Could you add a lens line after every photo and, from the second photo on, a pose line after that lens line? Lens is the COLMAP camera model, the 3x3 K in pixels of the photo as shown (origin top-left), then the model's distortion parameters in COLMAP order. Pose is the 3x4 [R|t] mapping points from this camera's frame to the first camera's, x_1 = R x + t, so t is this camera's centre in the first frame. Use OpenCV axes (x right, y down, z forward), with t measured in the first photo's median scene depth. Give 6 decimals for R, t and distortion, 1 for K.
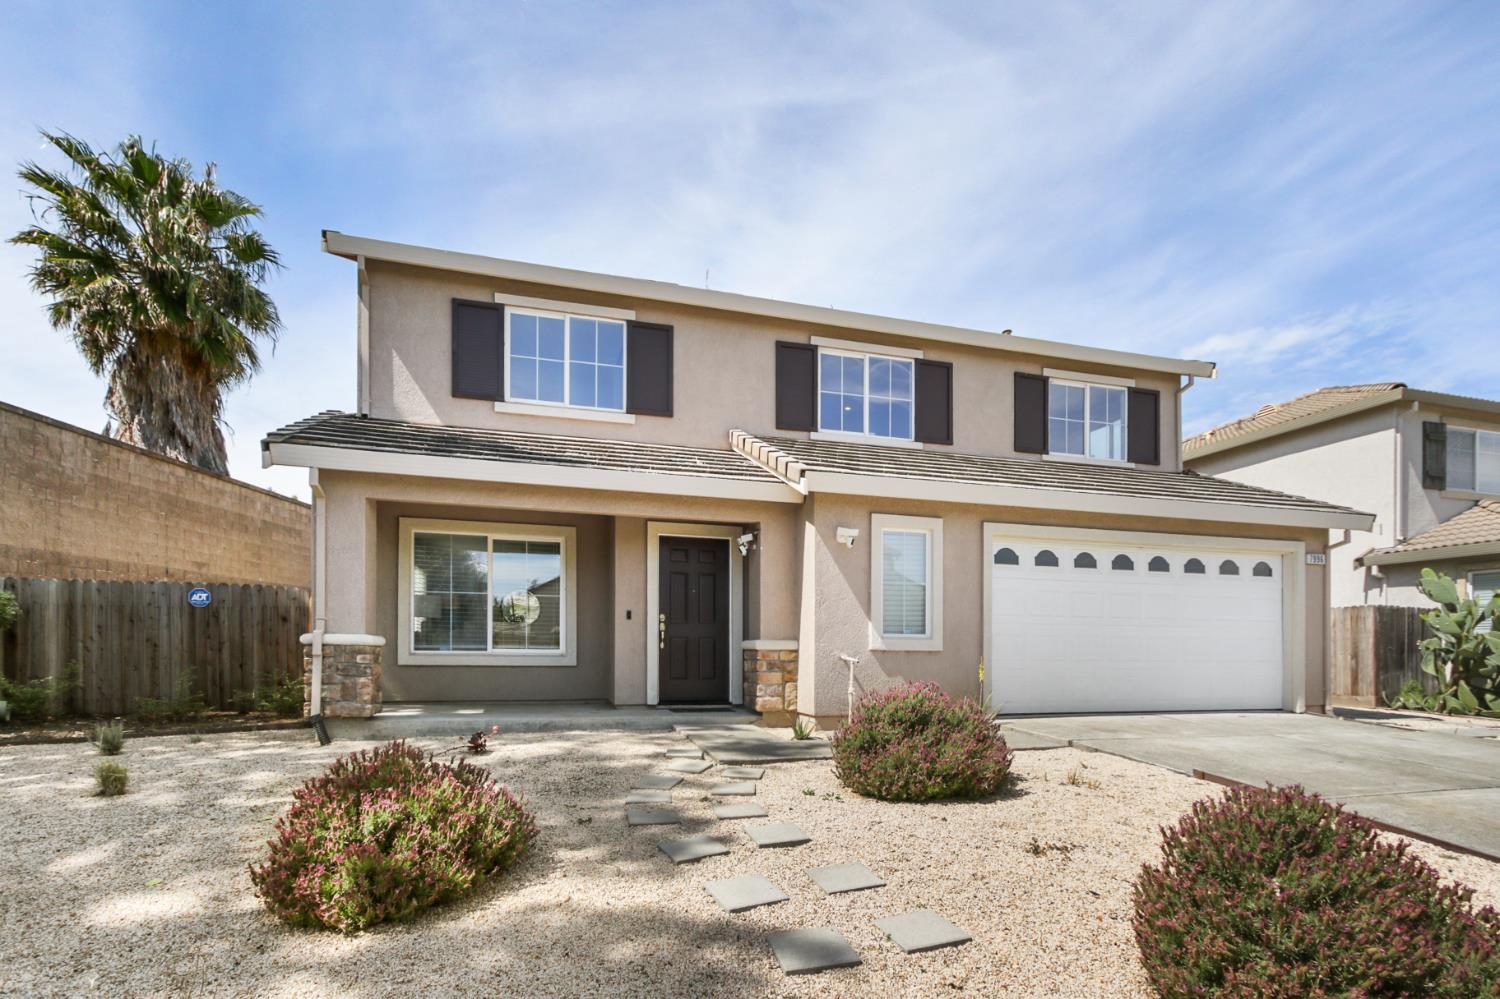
lens RADIAL K [[706.0, 0, 746.4], [0, 706.0, 506.4], [0, 0, 1]] dist [-0.000430, 0.001156]
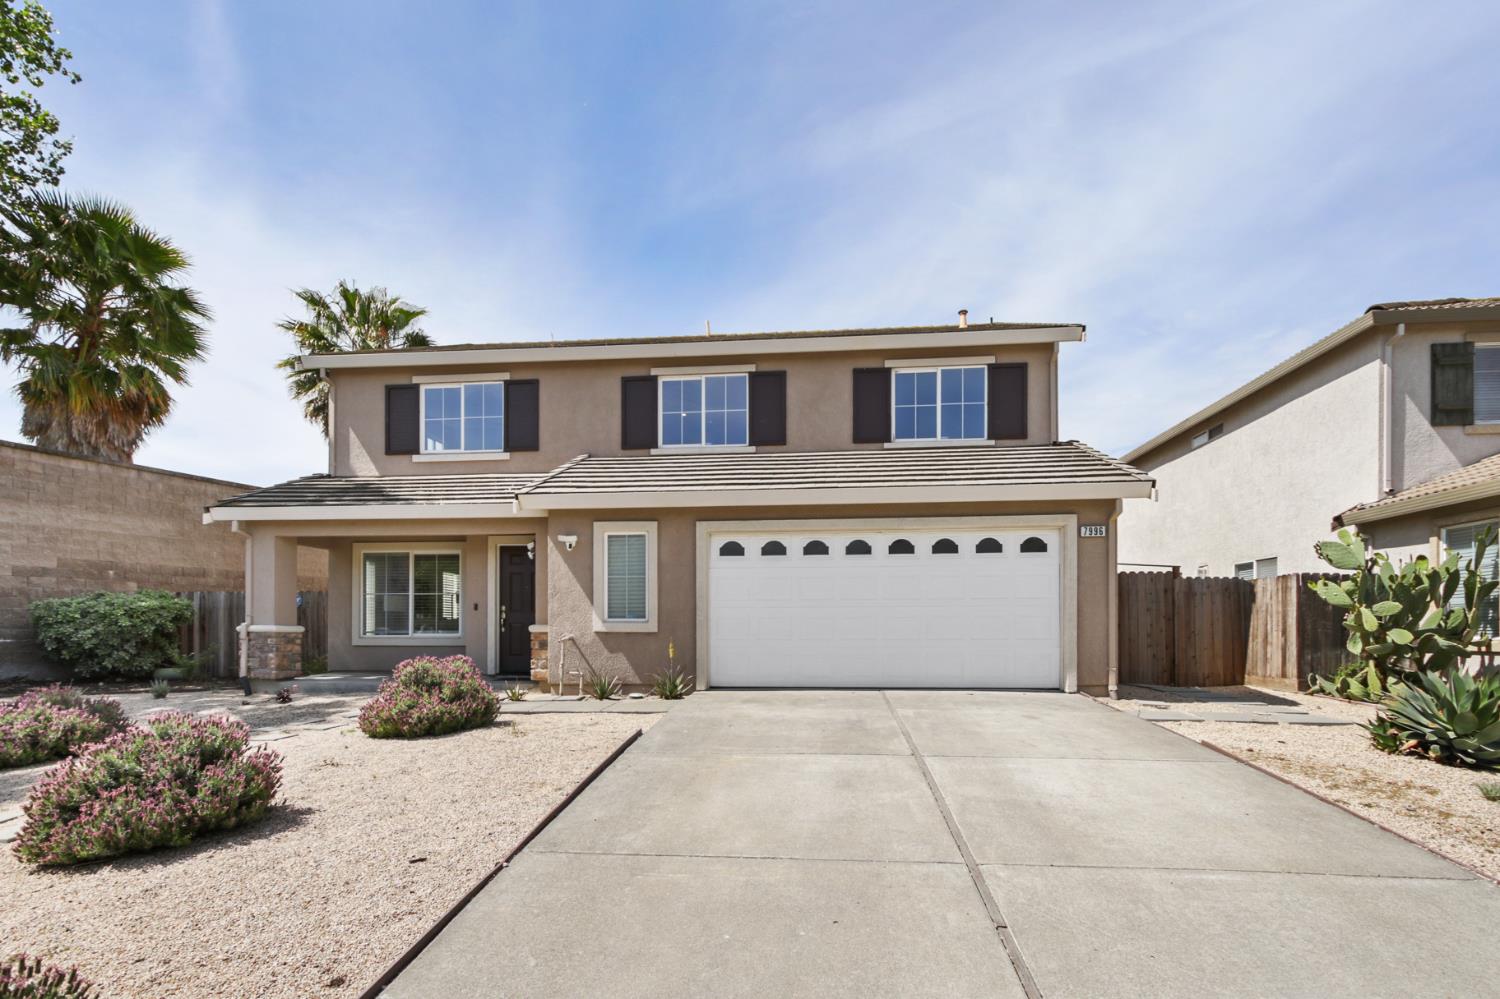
lens RADIAL K [[678.8, 0, 755.5], [0, 678.8, 481.2], [0, 0, 1]] dist [-0.000129, 0.000273]
pose [[0.933755, -0.086511, -0.347301, 0.654576], [0.080590, 0.996250, -0.031487, -0.000571], [0.348723, 0.001412, 0.937225, -0.016521]]
